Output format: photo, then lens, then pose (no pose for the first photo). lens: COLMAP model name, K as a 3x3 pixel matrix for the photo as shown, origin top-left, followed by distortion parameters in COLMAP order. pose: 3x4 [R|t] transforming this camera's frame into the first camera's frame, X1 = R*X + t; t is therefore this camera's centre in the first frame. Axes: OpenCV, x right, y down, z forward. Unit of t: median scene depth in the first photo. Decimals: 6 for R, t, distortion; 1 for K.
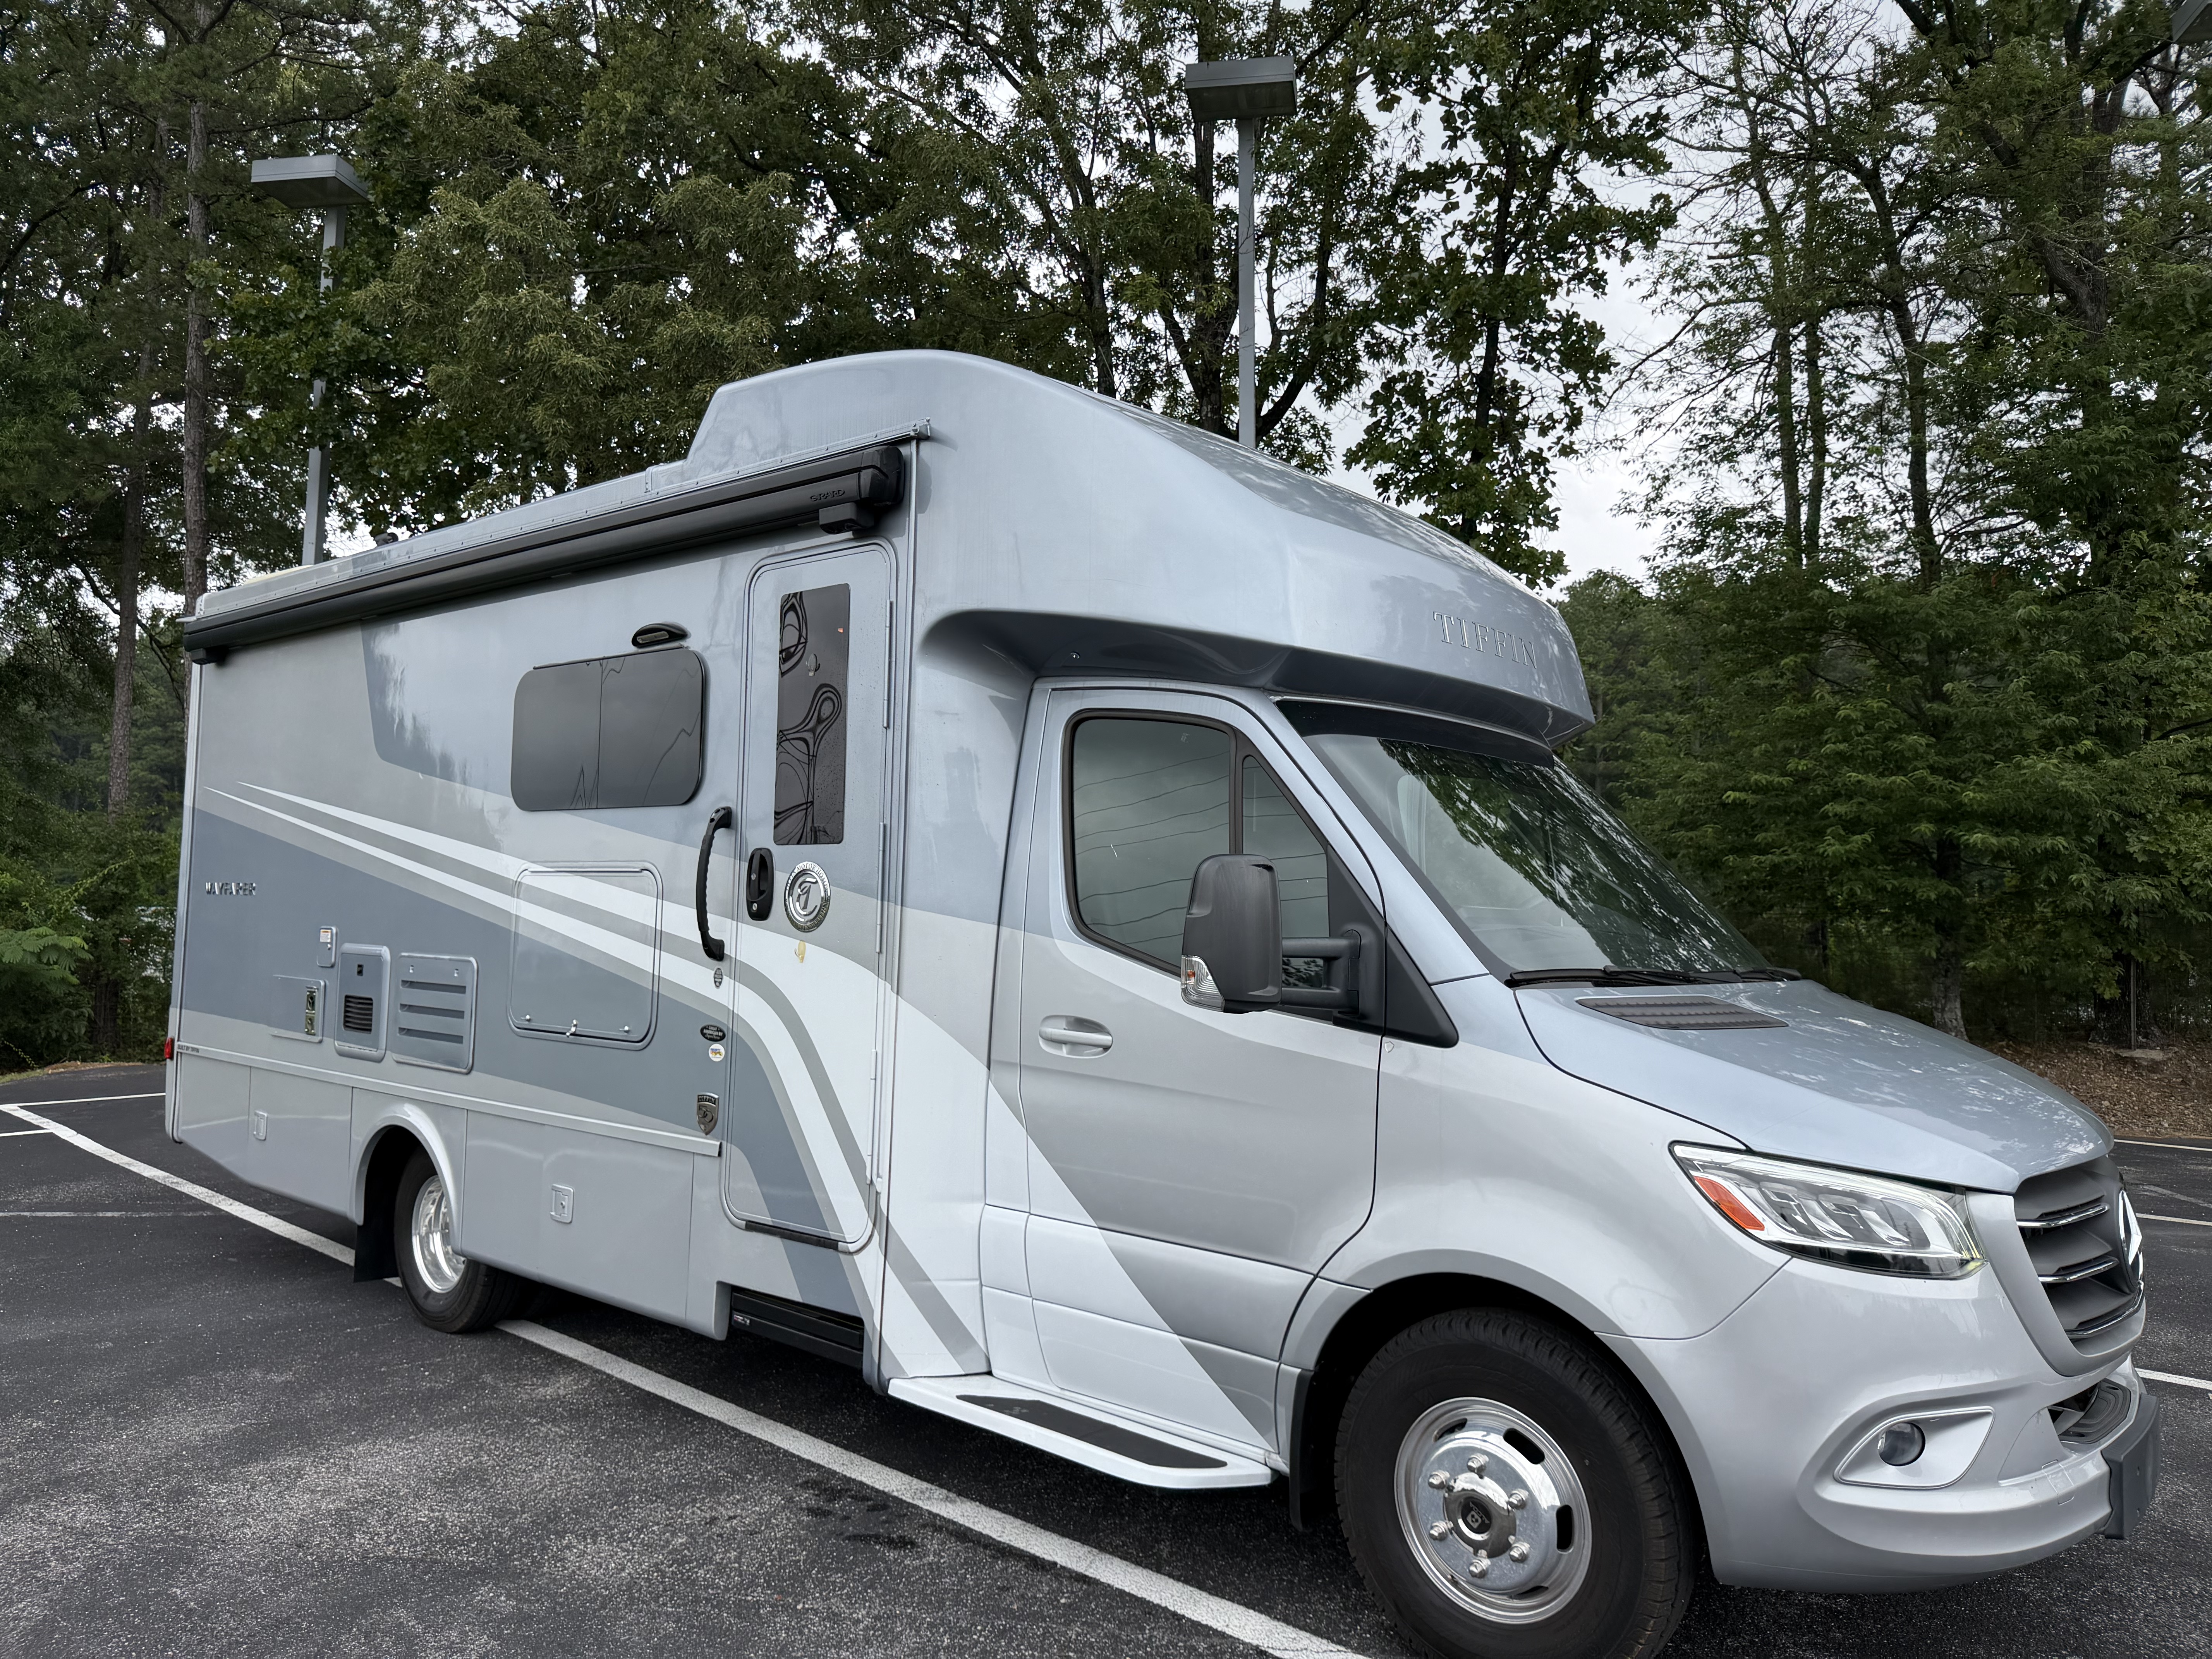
lens RADIAL K [[1527.6, 0, 1098.3], [0, 1527.6, 825.3], [0, 0, 1]] dist [0.003720, -0.013981]
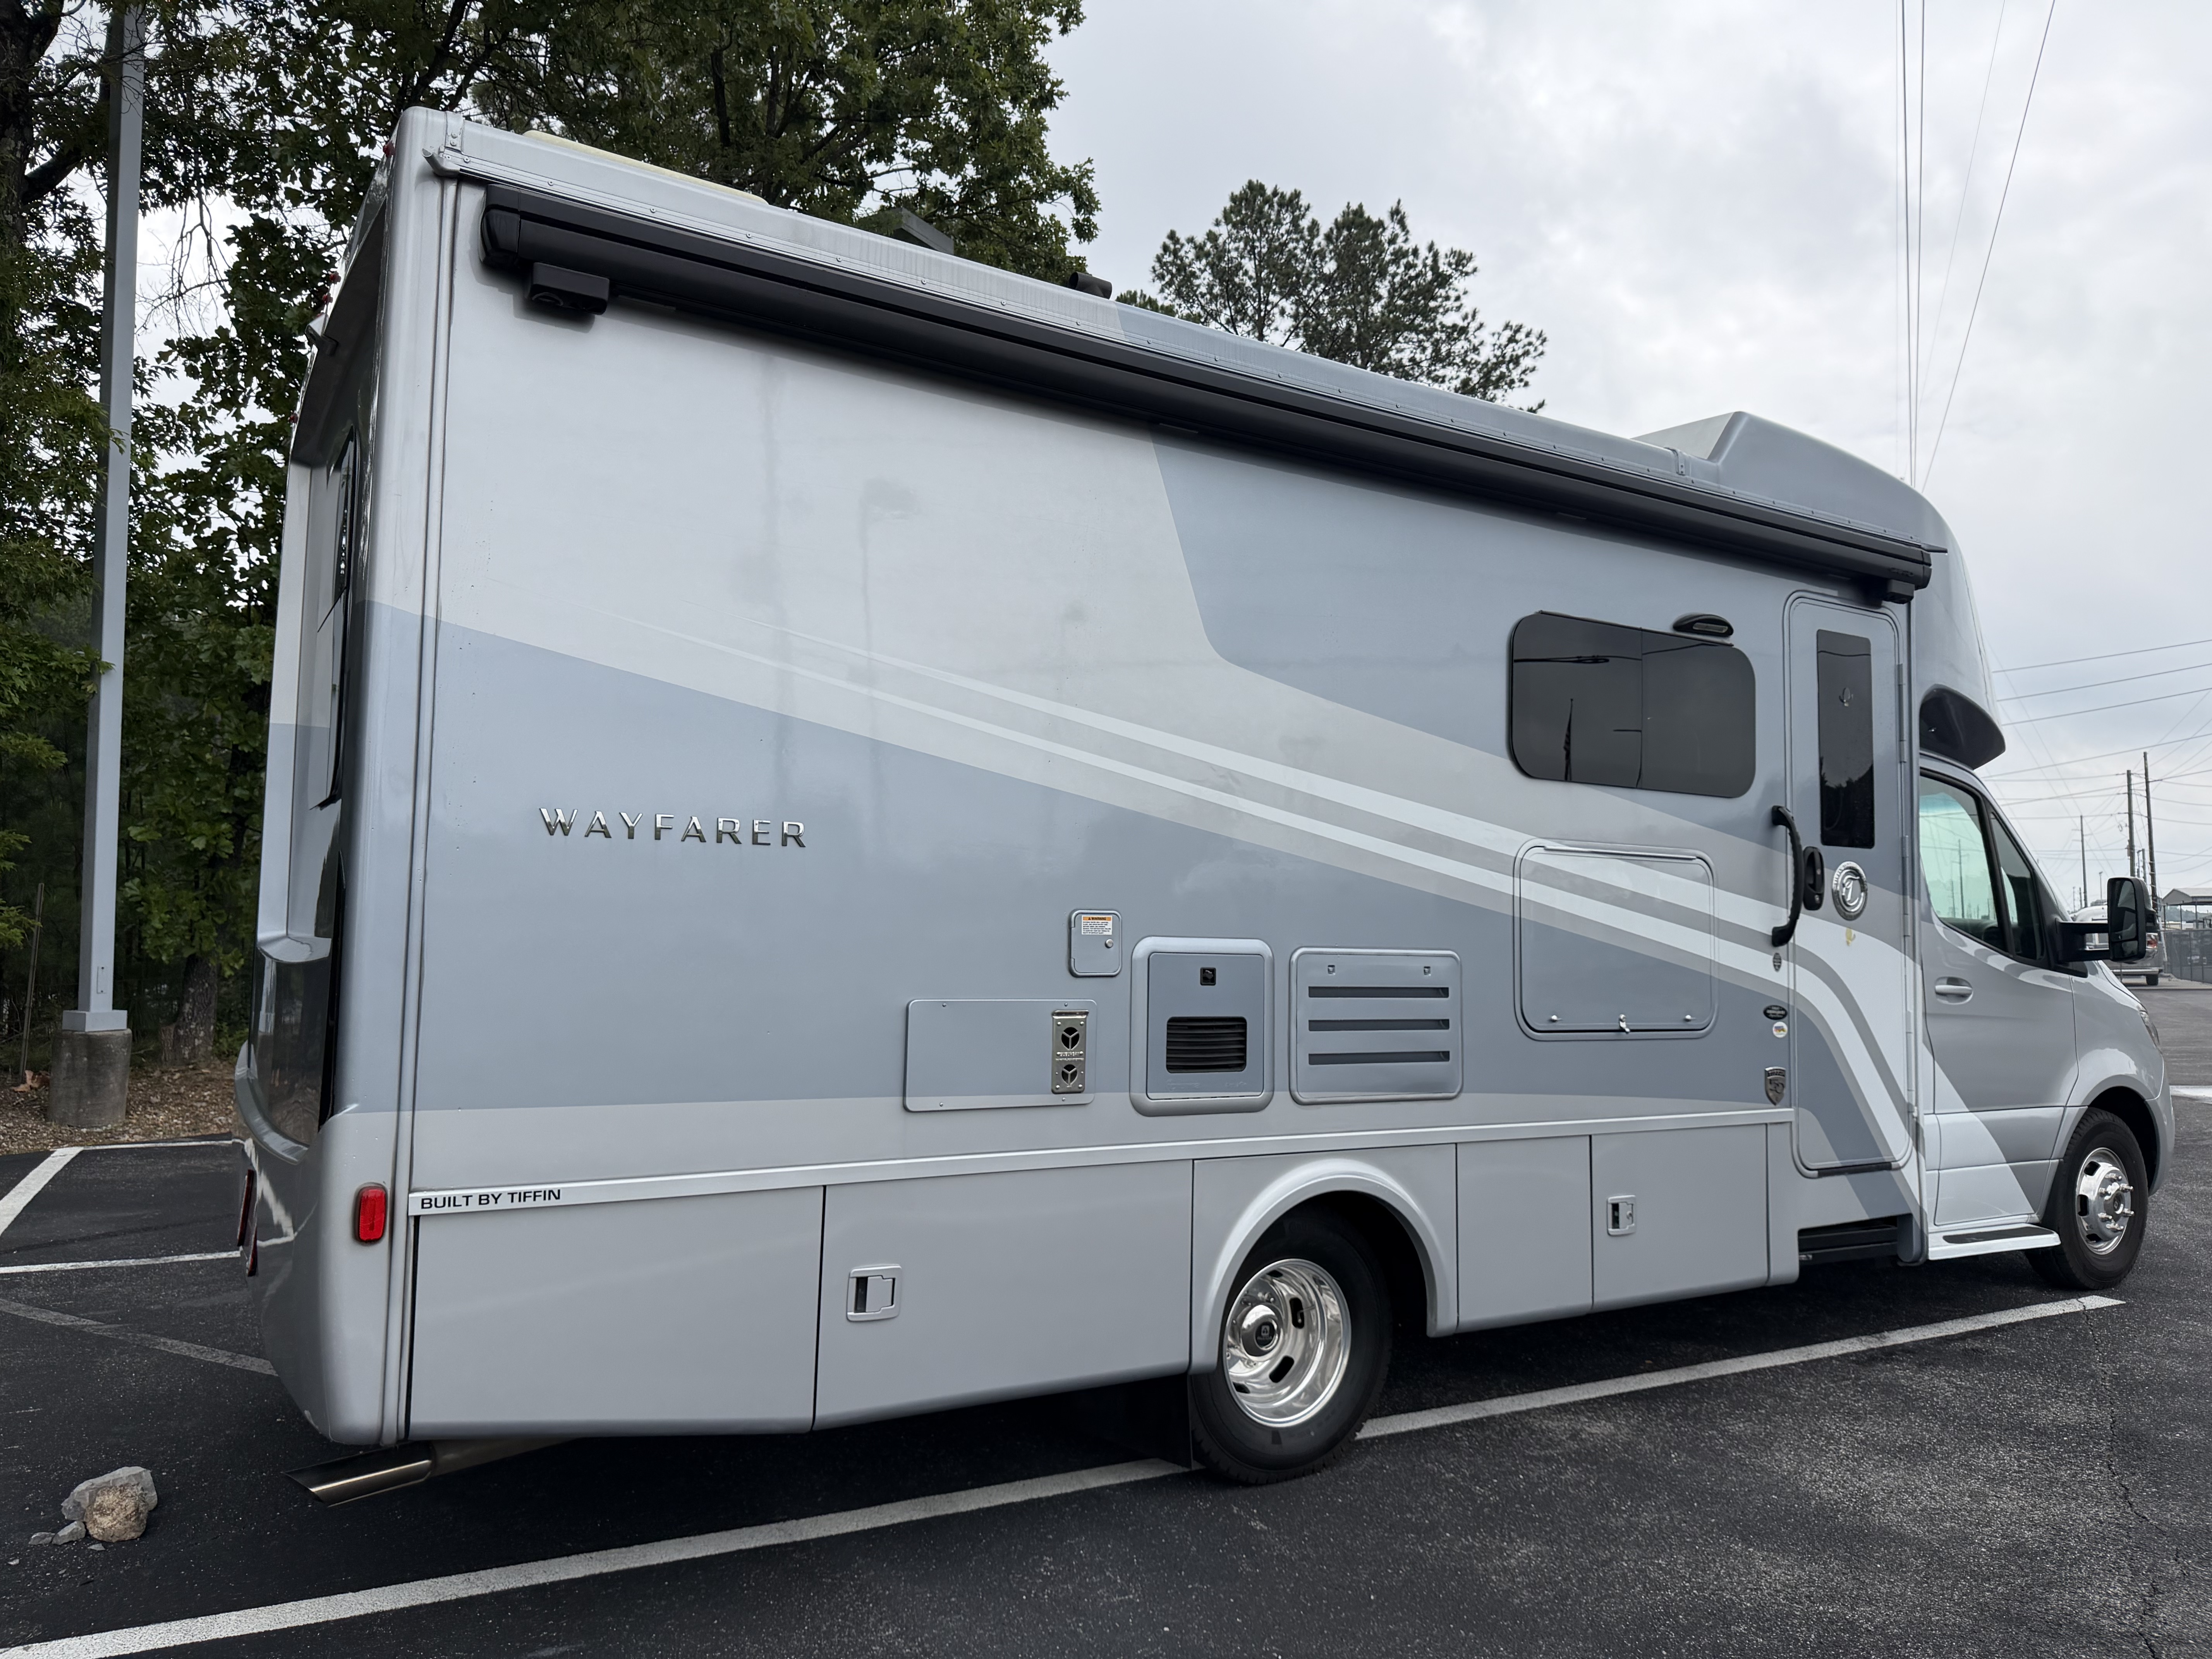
lens RADIAL K [[1527.6, 0, 1182.3], [0, 1527.6, 848.1], [0, 0, 1]] dist [0.003720, -0.013981]
pose [[0.303579, 0.040420, 0.951948, -1.437910], [-0.077225, 0.996857, -0.017700, 0.071167], [-0.949672, -0.068141, 0.305746, 1.082545]]
